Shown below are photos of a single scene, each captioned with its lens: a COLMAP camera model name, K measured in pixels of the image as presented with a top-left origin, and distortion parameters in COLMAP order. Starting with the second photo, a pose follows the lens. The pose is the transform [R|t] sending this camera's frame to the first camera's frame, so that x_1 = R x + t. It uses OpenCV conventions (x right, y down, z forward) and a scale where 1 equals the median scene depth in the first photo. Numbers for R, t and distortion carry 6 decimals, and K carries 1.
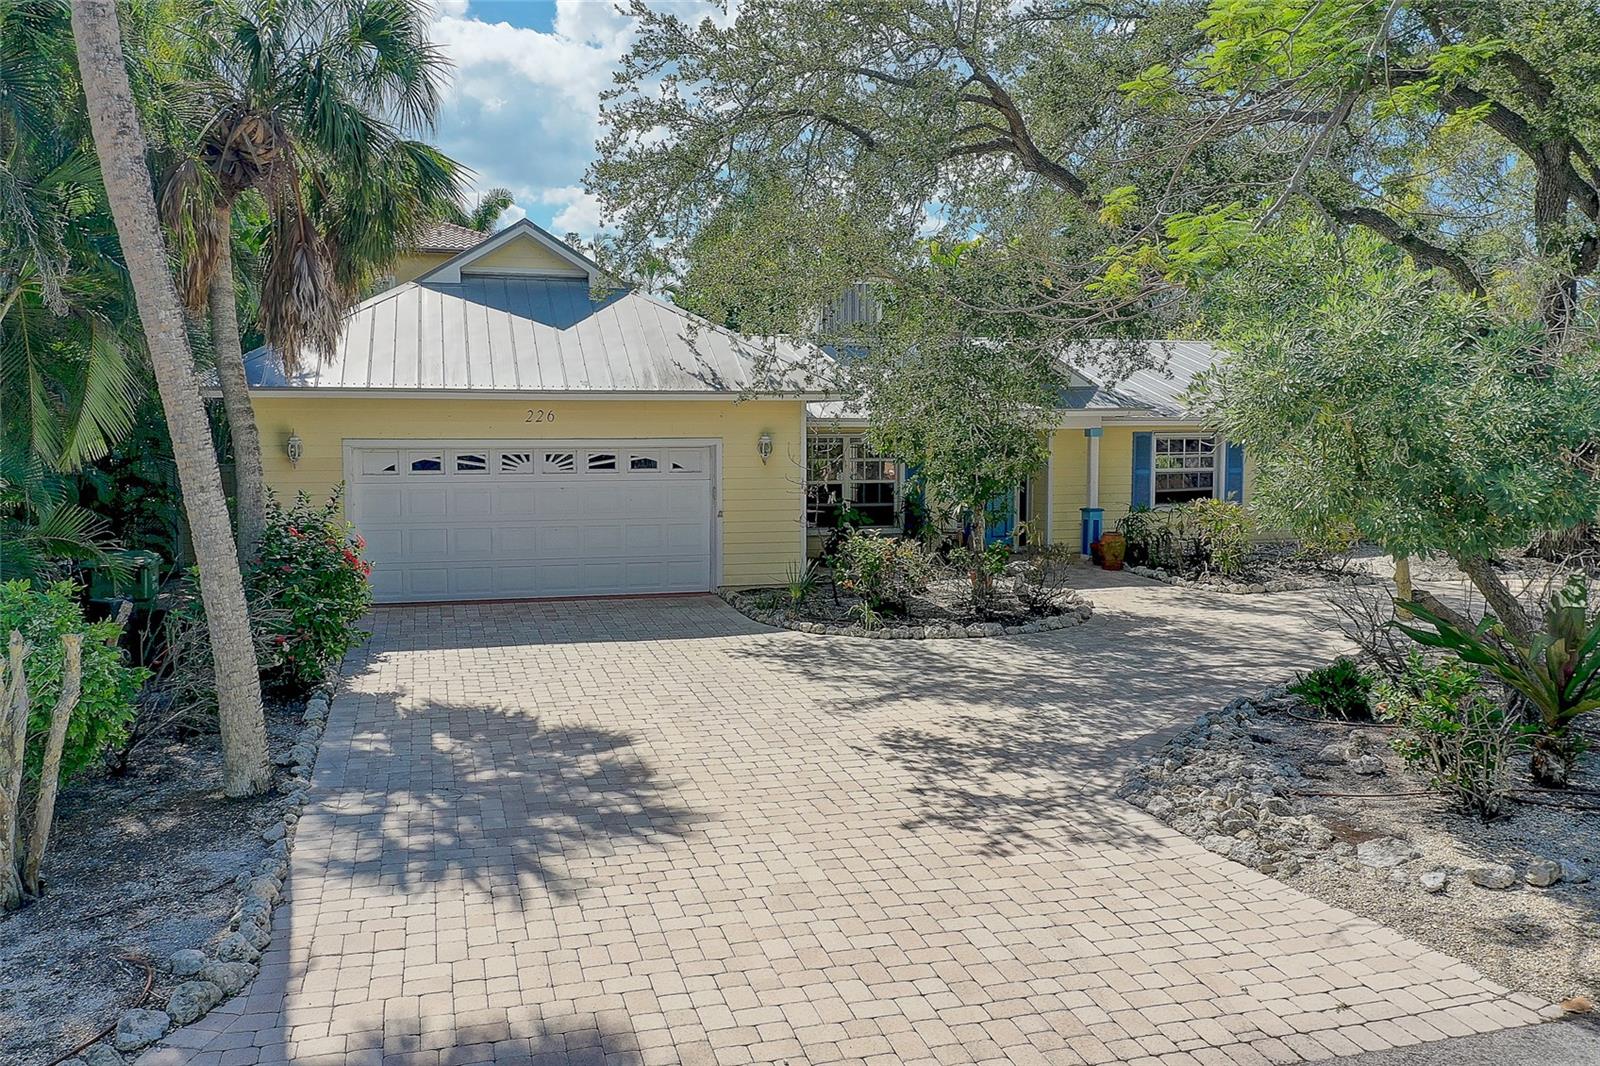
lens RADIAL K [[1259.4, 0, 797.1], [0, 1259.4, 525.7], [0, 0, 1]] dist [-0.006348, 0.003287]
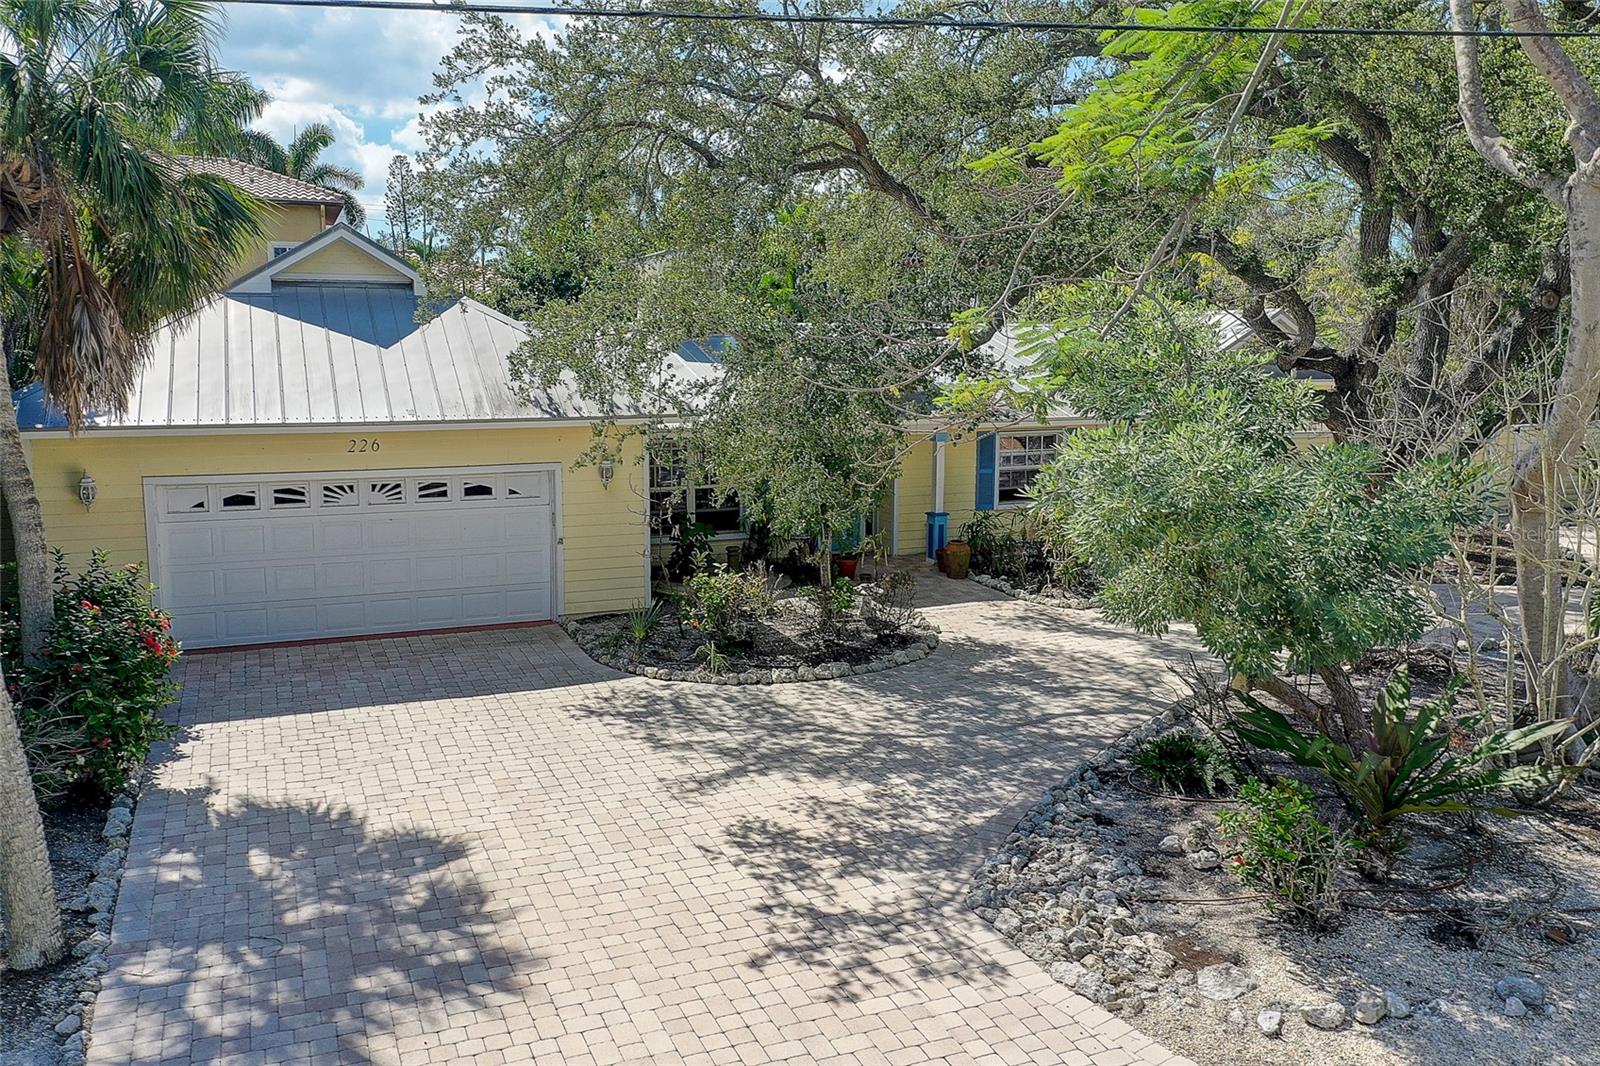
lens RADIAL K [[1259.4, 0, 795.9], [0, 1259.4, 538.5], [0, 0, 1]] dist [-0.006348, 0.003287]
pose [[0.992720, -0.016368, 0.119327, 0.005034], [0.009048, 0.998058, 0.061631, -0.100988], [-0.120104, -0.060102, 0.990940, 0.033127]]
